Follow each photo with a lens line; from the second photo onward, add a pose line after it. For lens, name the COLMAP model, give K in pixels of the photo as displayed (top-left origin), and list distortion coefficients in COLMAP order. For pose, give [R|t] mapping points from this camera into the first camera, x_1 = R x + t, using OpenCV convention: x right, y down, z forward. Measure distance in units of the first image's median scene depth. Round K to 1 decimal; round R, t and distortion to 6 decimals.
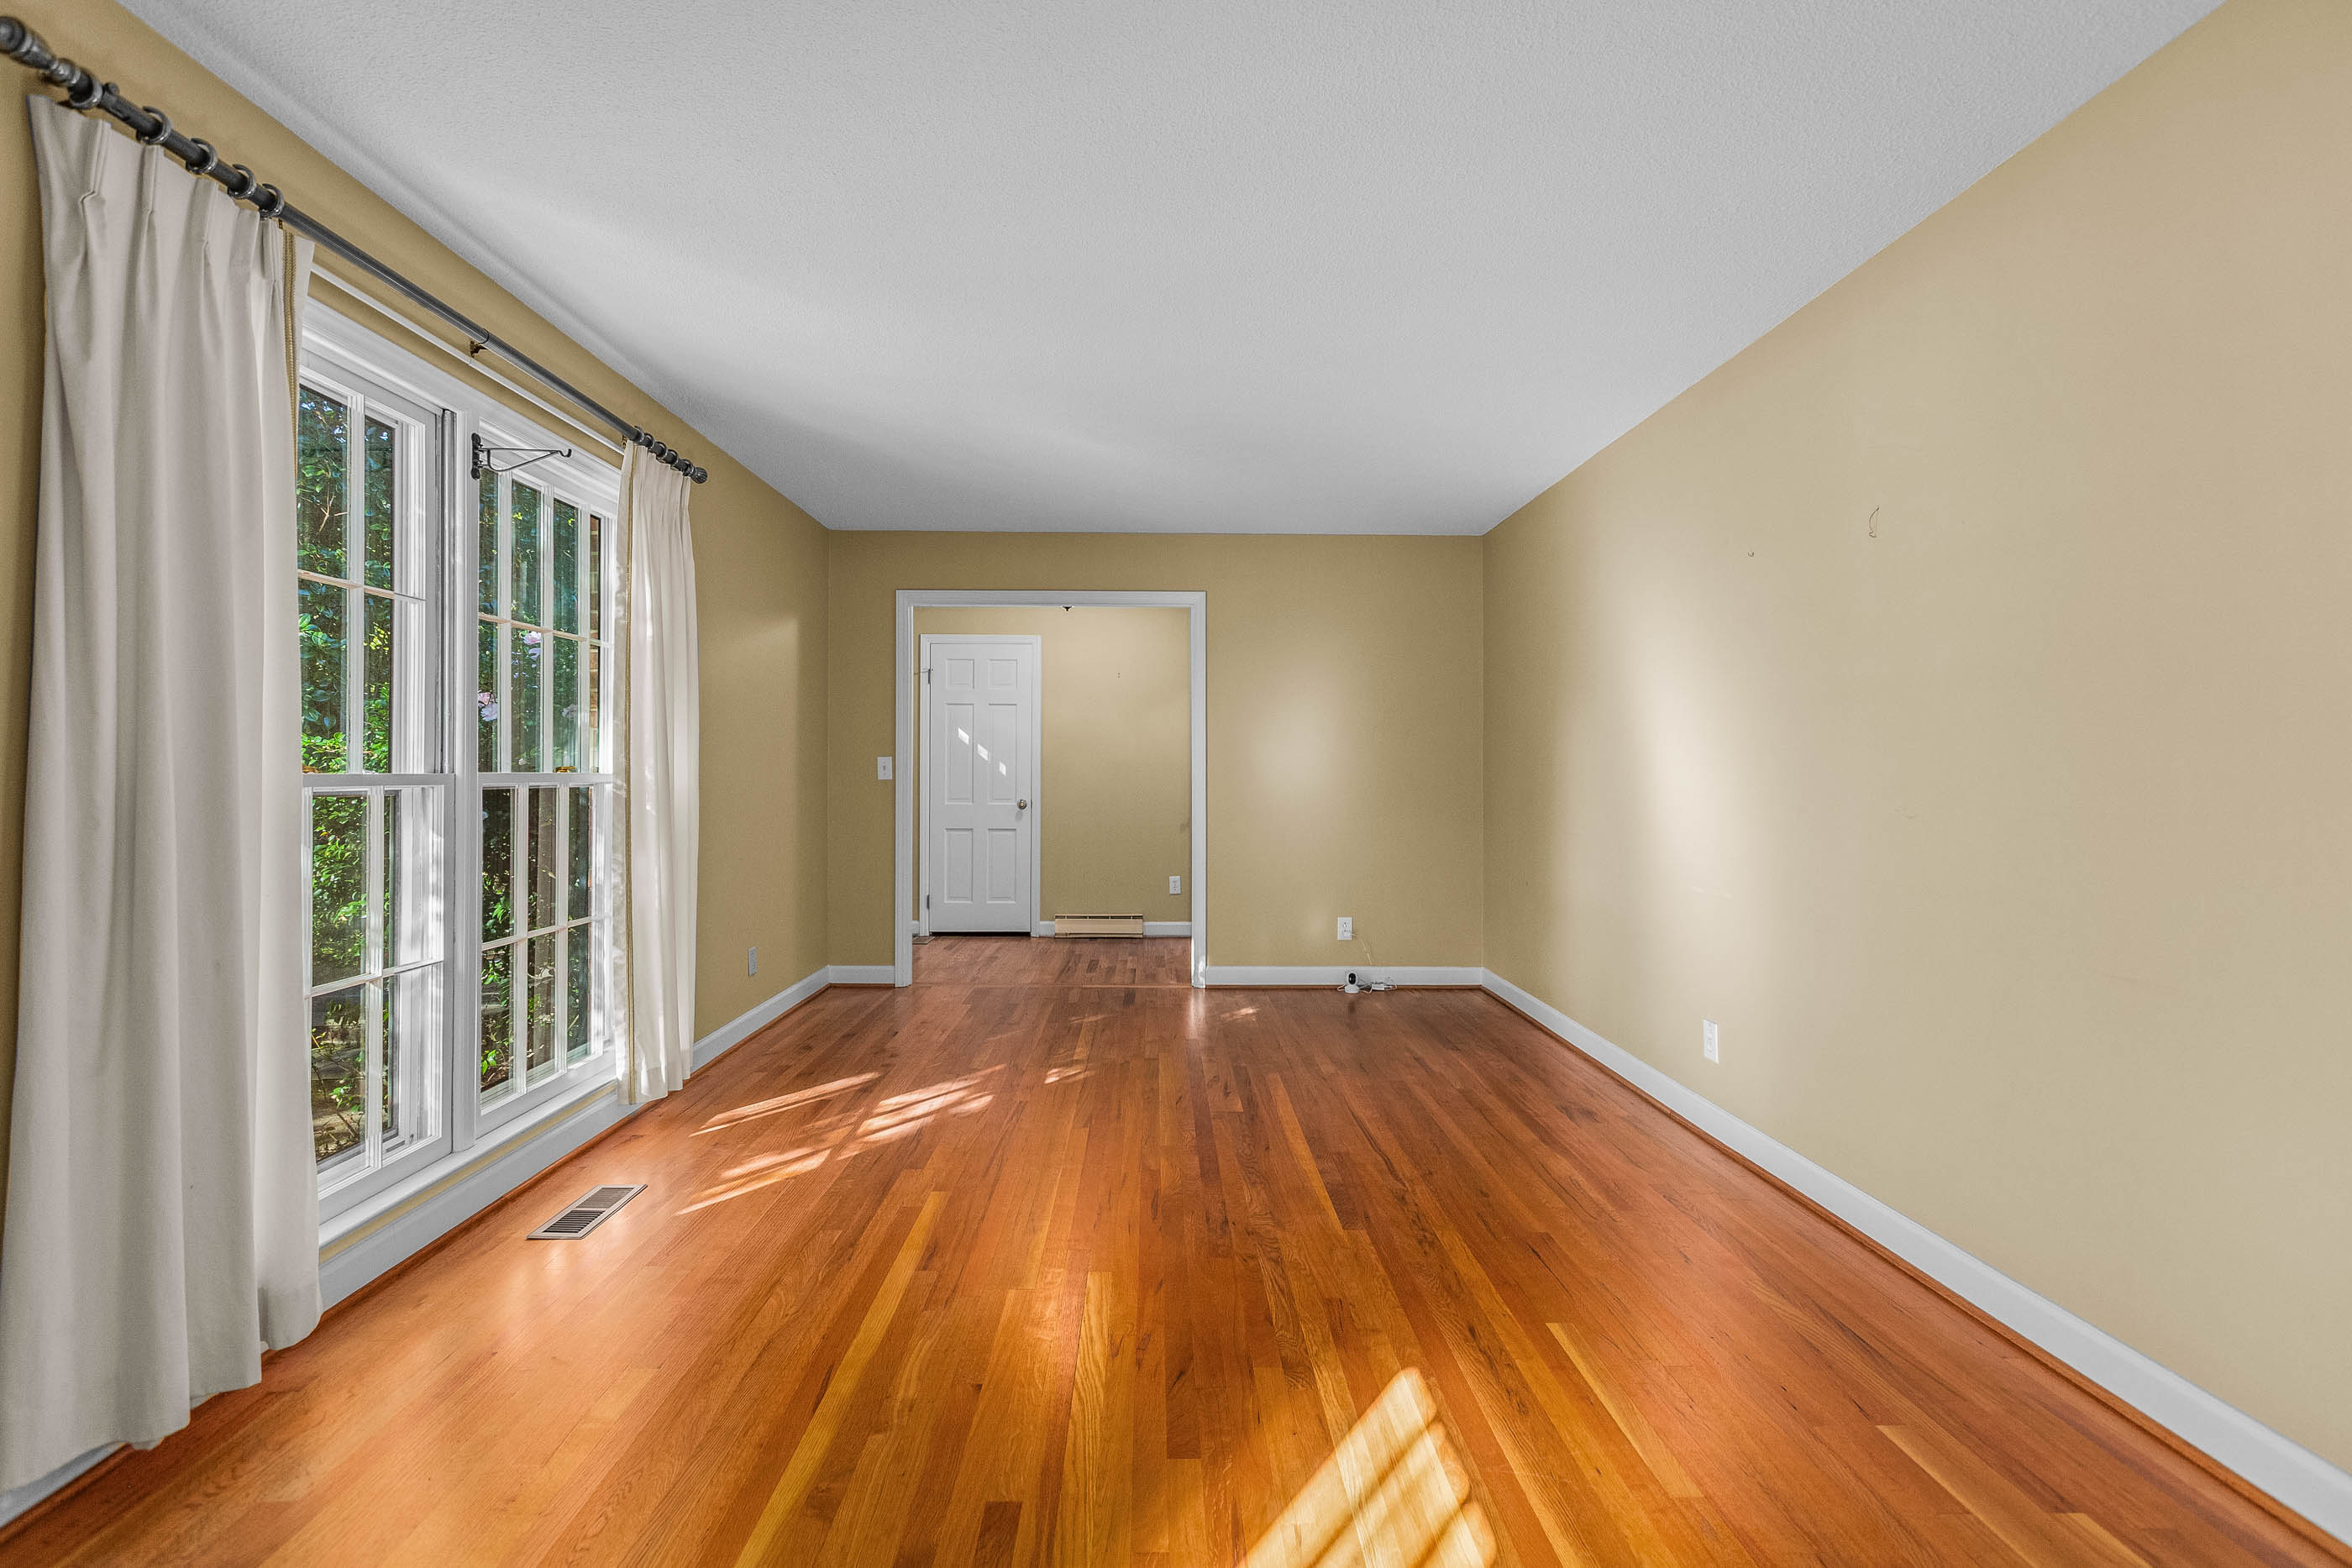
lens RADIAL K [[1067.4, 0, 1169.3], [0, 1067.4, 750.2], [0, 0, 1]] dist [0.001674, 0.000471]
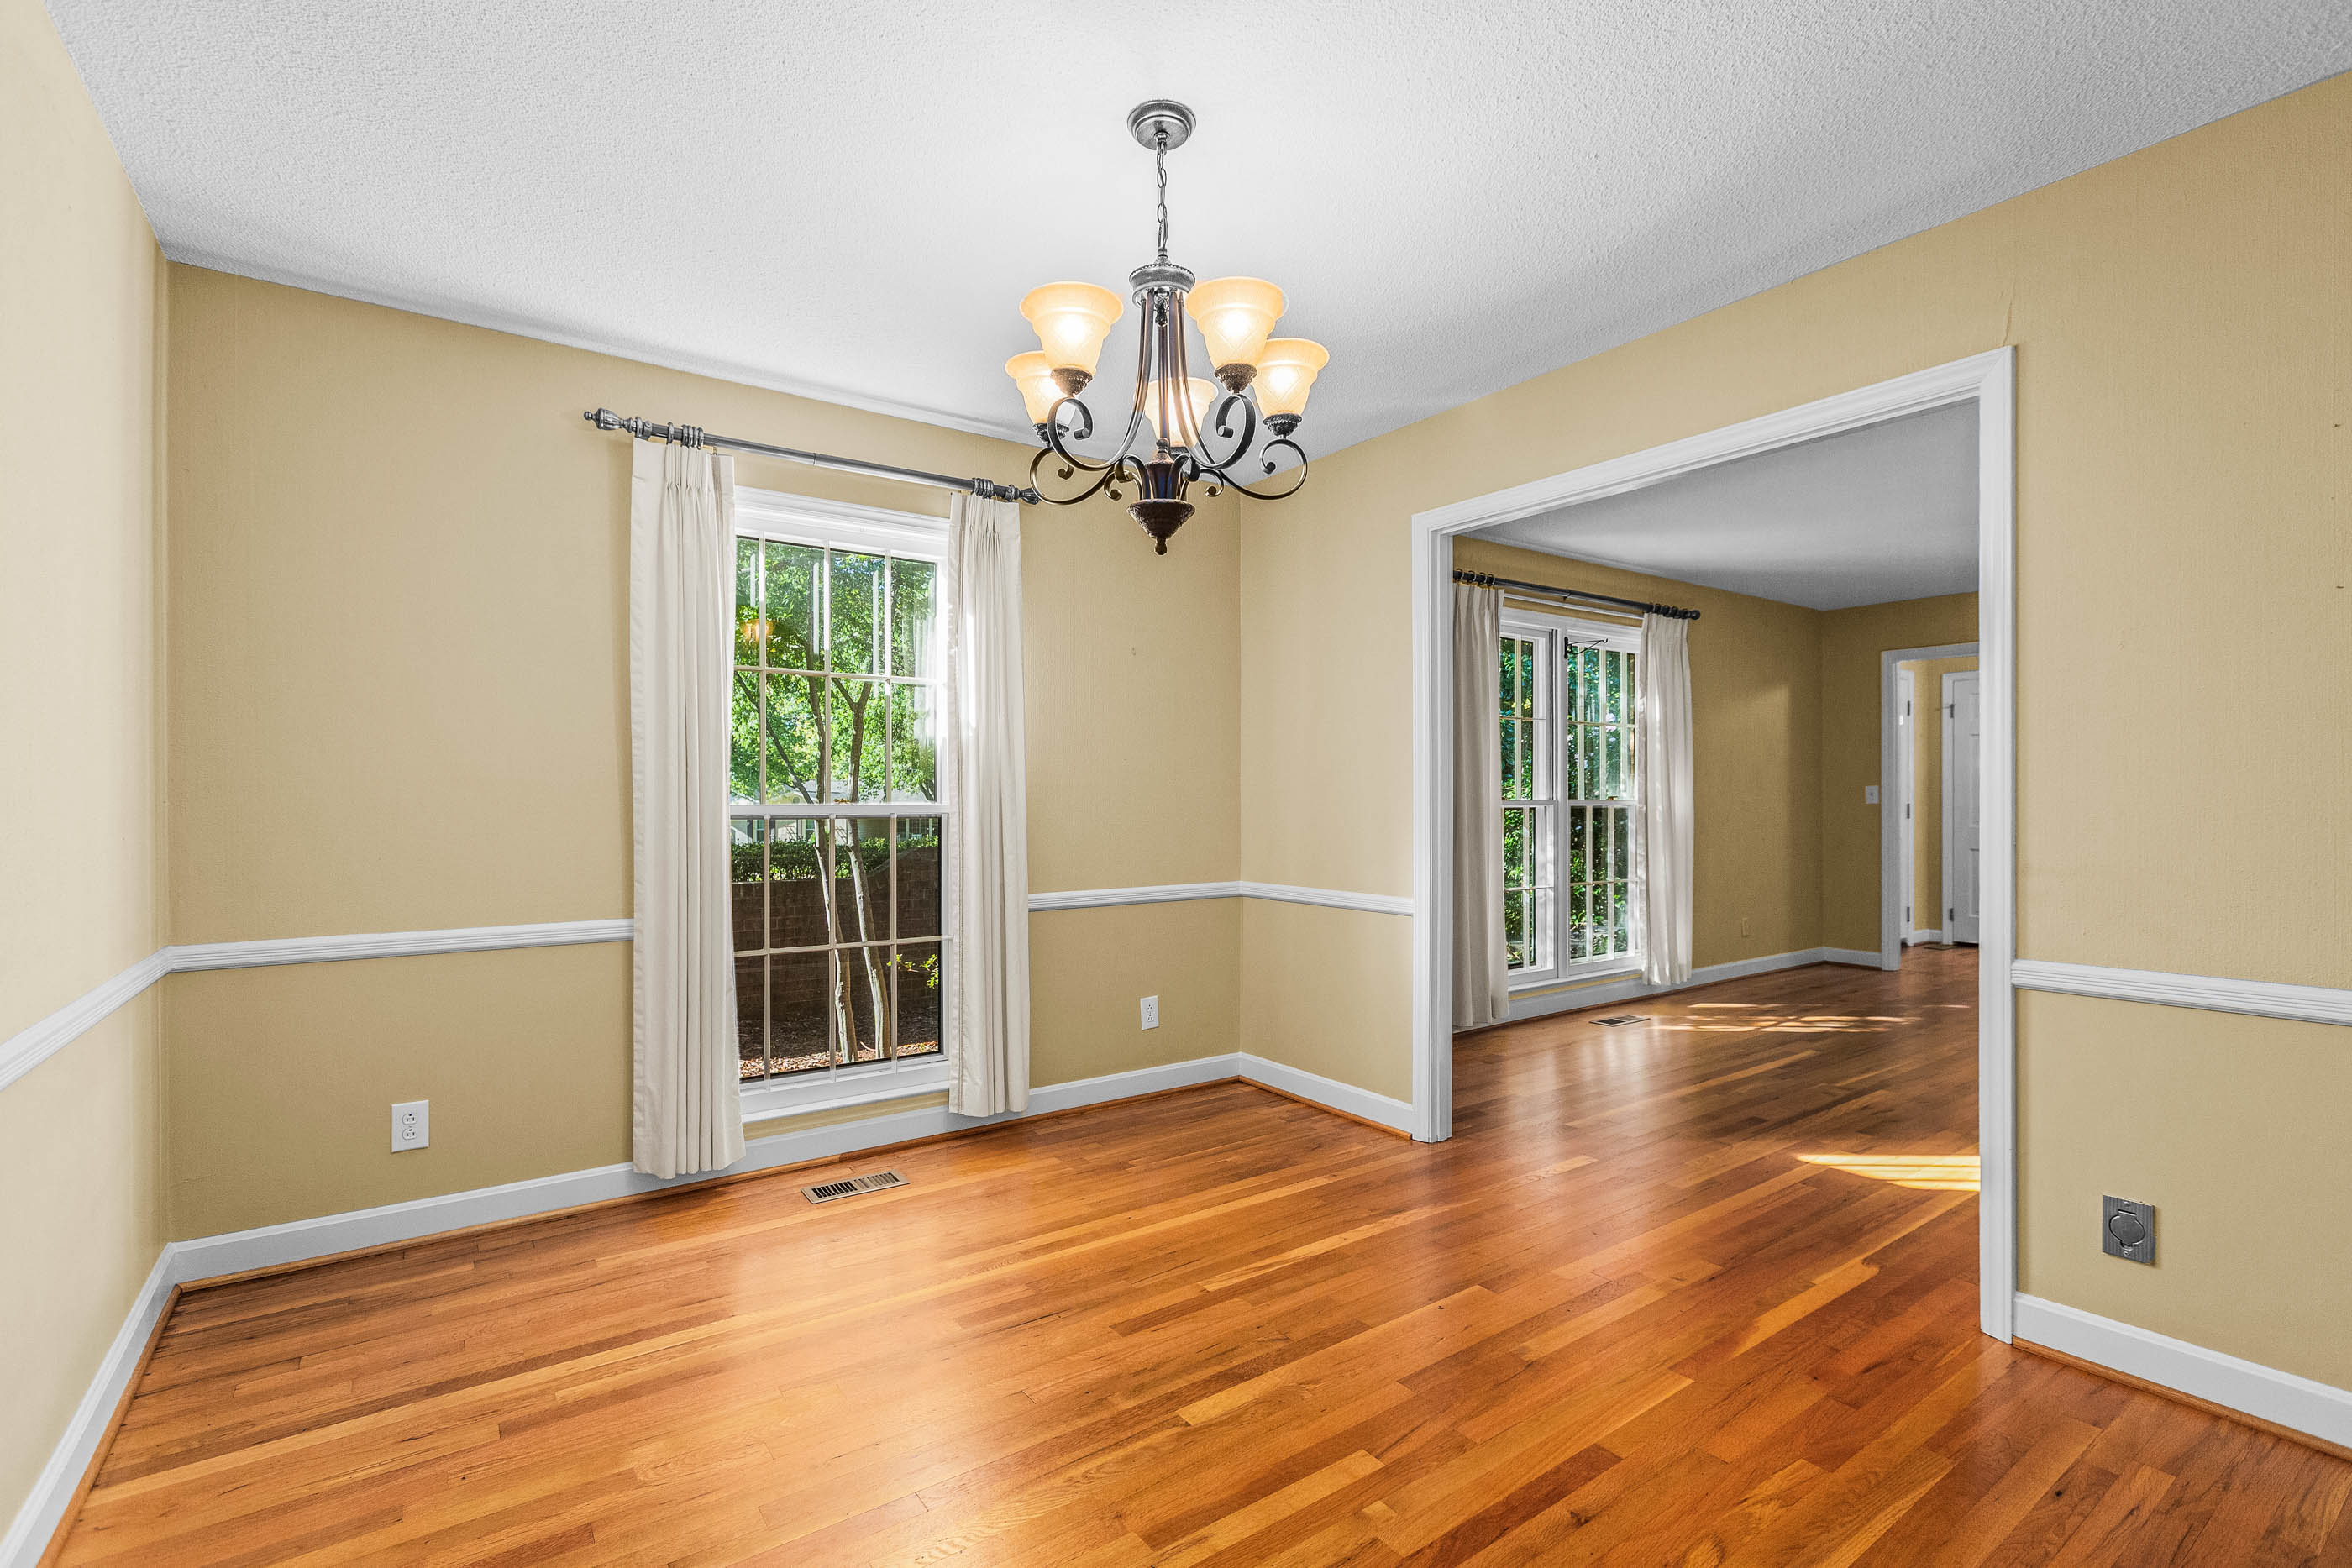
lens RADIAL K [[1057.5, 0, 1162.0], [0, 1057.5, 814.1], [0, 0, 1]] dist [0.001629, 0.000235]
pose [[0.565810, 0.014357, -0.824410, 0.580739], [0.017872, 0.999400, 0.029670, -0.023693], [0.824342, -0.031522, 0.565214, -0.785469]]
